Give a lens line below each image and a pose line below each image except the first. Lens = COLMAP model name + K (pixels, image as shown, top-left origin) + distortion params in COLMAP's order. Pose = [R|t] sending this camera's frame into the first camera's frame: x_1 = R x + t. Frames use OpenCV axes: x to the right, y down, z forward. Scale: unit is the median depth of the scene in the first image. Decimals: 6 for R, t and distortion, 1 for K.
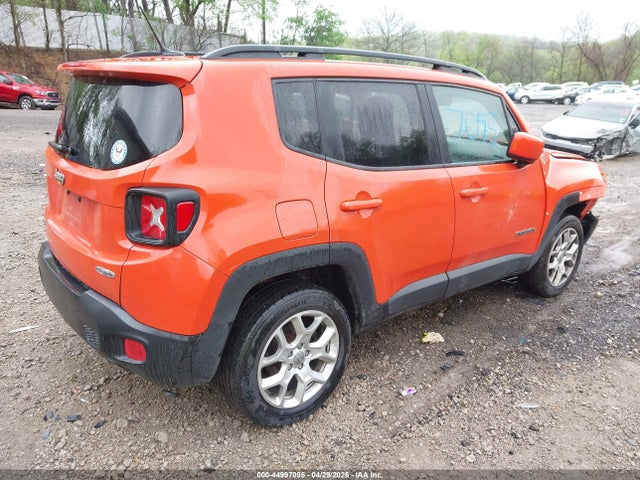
lens RADIAL K [[512.8, 0, 319.4], [0, 512.8, 240.3], [0, 0, 1]] dist [0.049847, -0.066296]
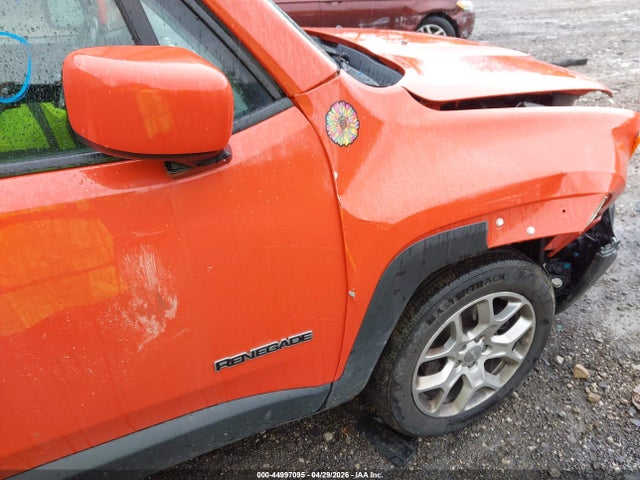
lens RADIAL K [[512.8, 0, 325.6], [0, 512.8, 240.4], [0, 0, 1]] dist [0.049847, -0.066296]
pose [[0.971015, 0.075831, -0.226672, 0.625799], [-0.023634, 0.974153, 0.224650, -0.199574], [0.237849, -0.212781, 0.947709, 0.865272]]
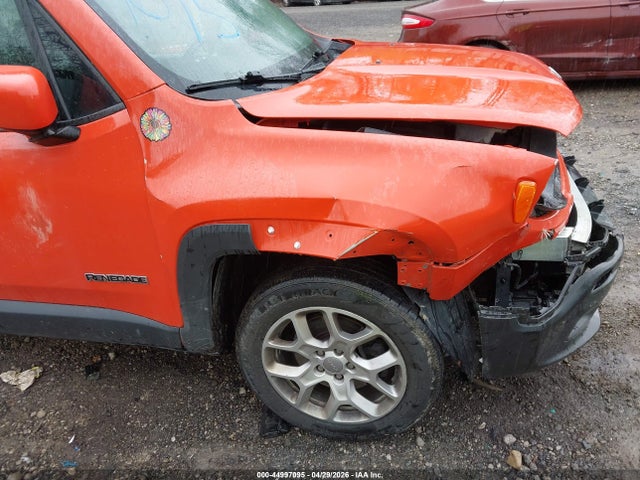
lens RADIAL K [[512.8, 0, 320.6], [0, 512.8, 240.0], [0, 0, 1]] dist [0.049847, -0.066296]
pose [[0.587316, 0.281020, -0.759004, 1.060125], [-0.116224, 0.957350, 0.264524, -0.243102], [0.800970, -0.067145, 0.594928, 1.067168]]
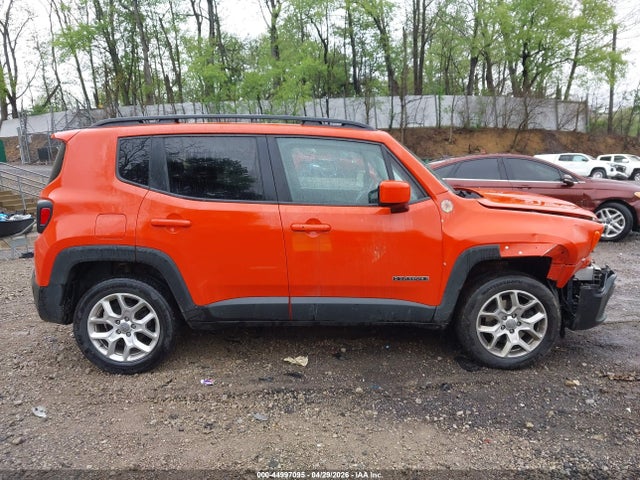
lens RADIAL K [[512.8, 0, 318.5], [0, 512.8, 233.8], [0, 0, 1]] dist [0.049847, -0.066296]
pose [[0.771163, 0.064962, -0.633314, 1.071849], [-0.155037, 0.983995, -0.087850, 0.015300], [0.617471, 0.165934, 0.768892, 0.163018]]
